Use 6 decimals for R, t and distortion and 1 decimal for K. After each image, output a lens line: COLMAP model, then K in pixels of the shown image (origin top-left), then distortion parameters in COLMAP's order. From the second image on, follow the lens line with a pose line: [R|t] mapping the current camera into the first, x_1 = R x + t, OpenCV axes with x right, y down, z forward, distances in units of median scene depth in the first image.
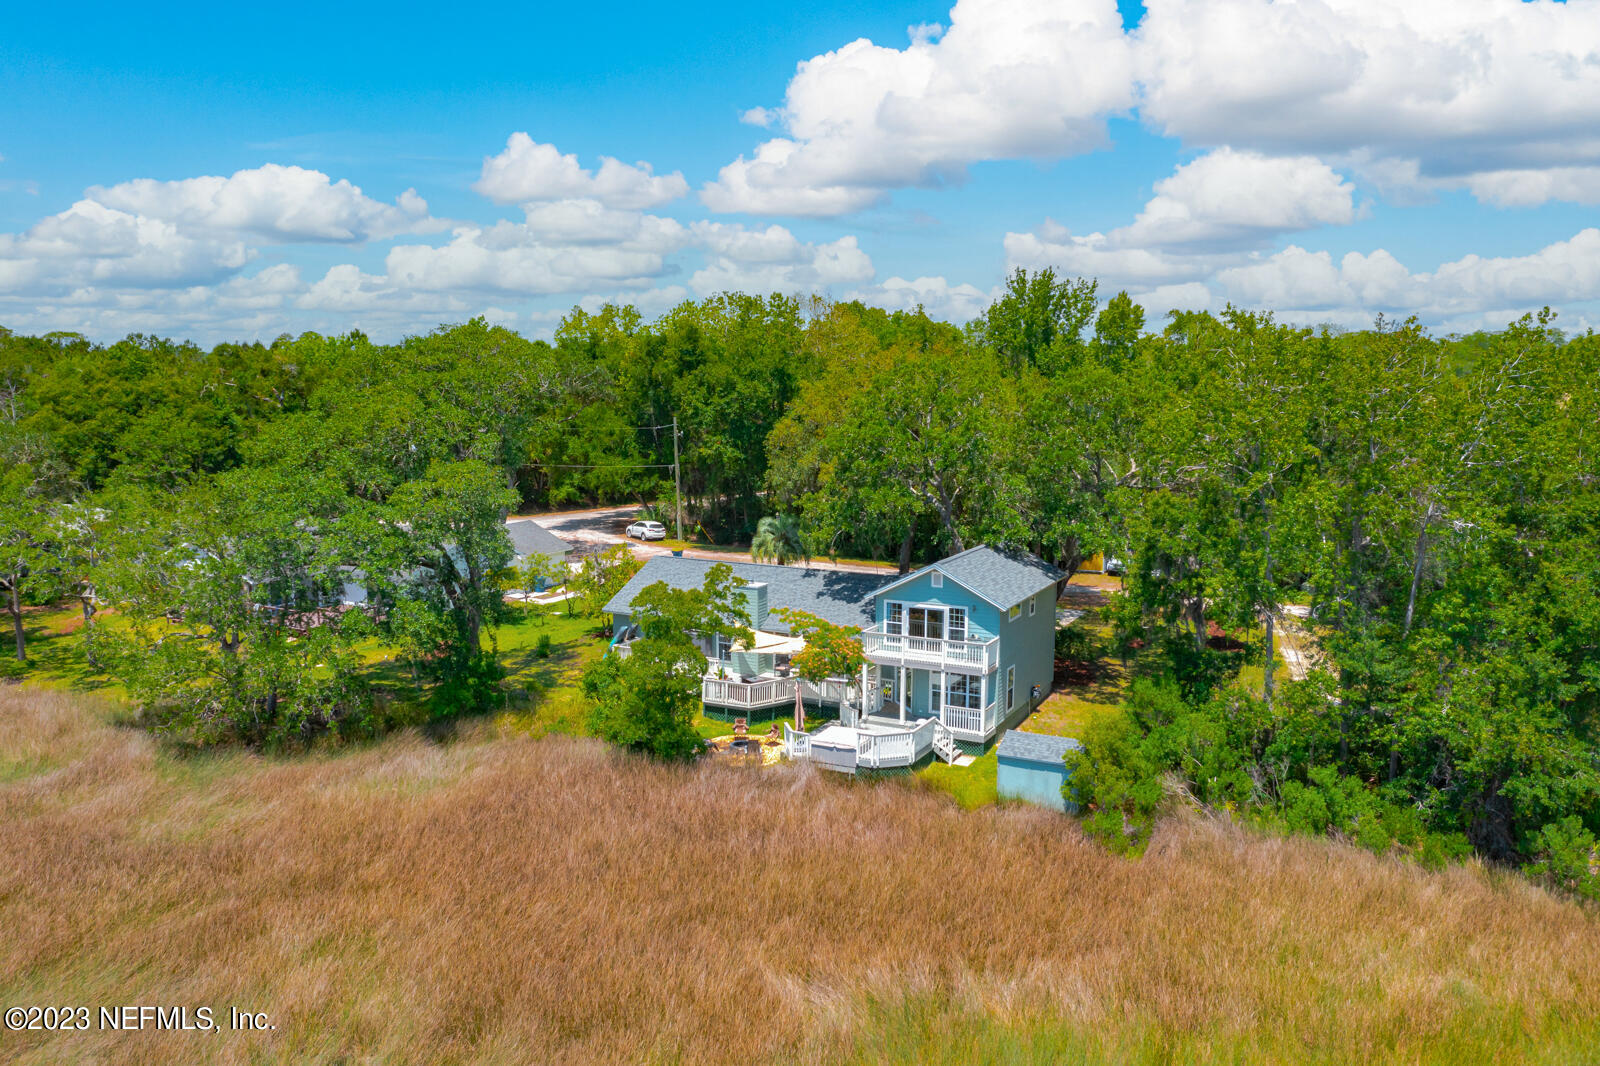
lens RADIAL K [[1268.4, 0, 797.6], [0, 1268.4, 542.8], [0, 0, 1]] dist [0.004647, 0.015033]
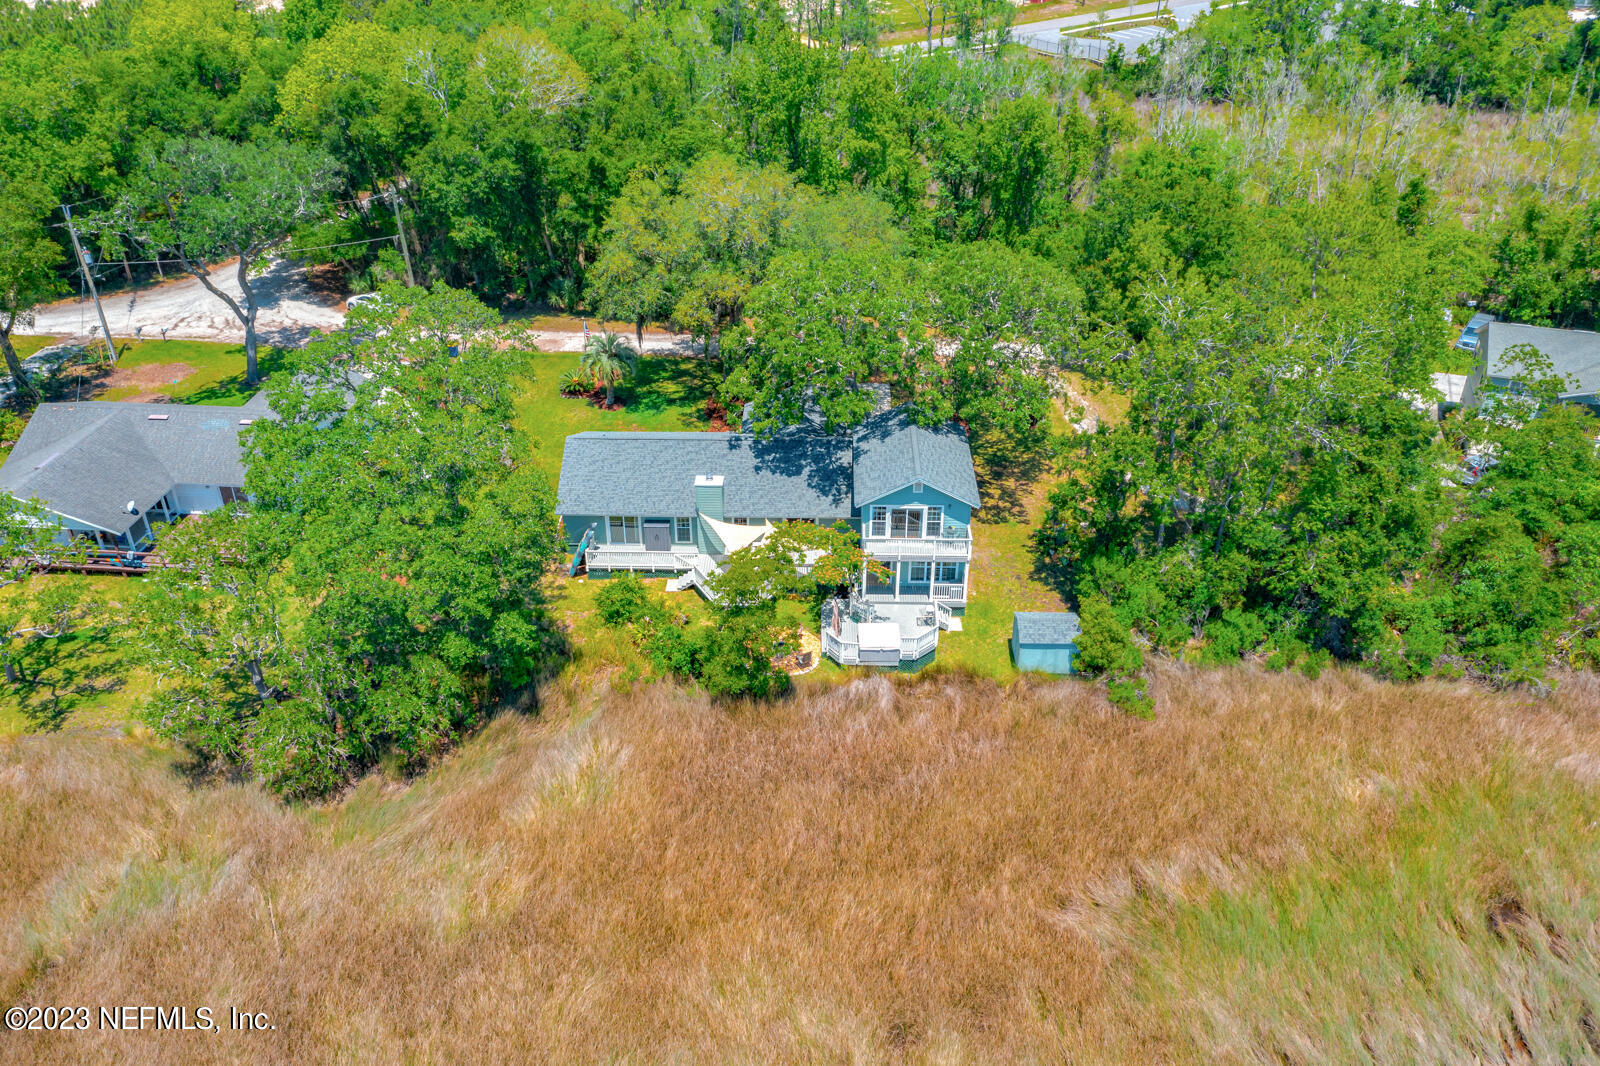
lens RADIAL K [[1268.4, 0, 797.6], [0, 1268.4, 542.8], [0, 0, 1]] dist [0.004647, 0.015033]
pose [[0.896510, -0.234254, 0.376025, -0.459861], [0.064723, 0.908917, 0.411923, -0.427896], [-0.438271, -0.344955, 0.830015, 0.017526]]
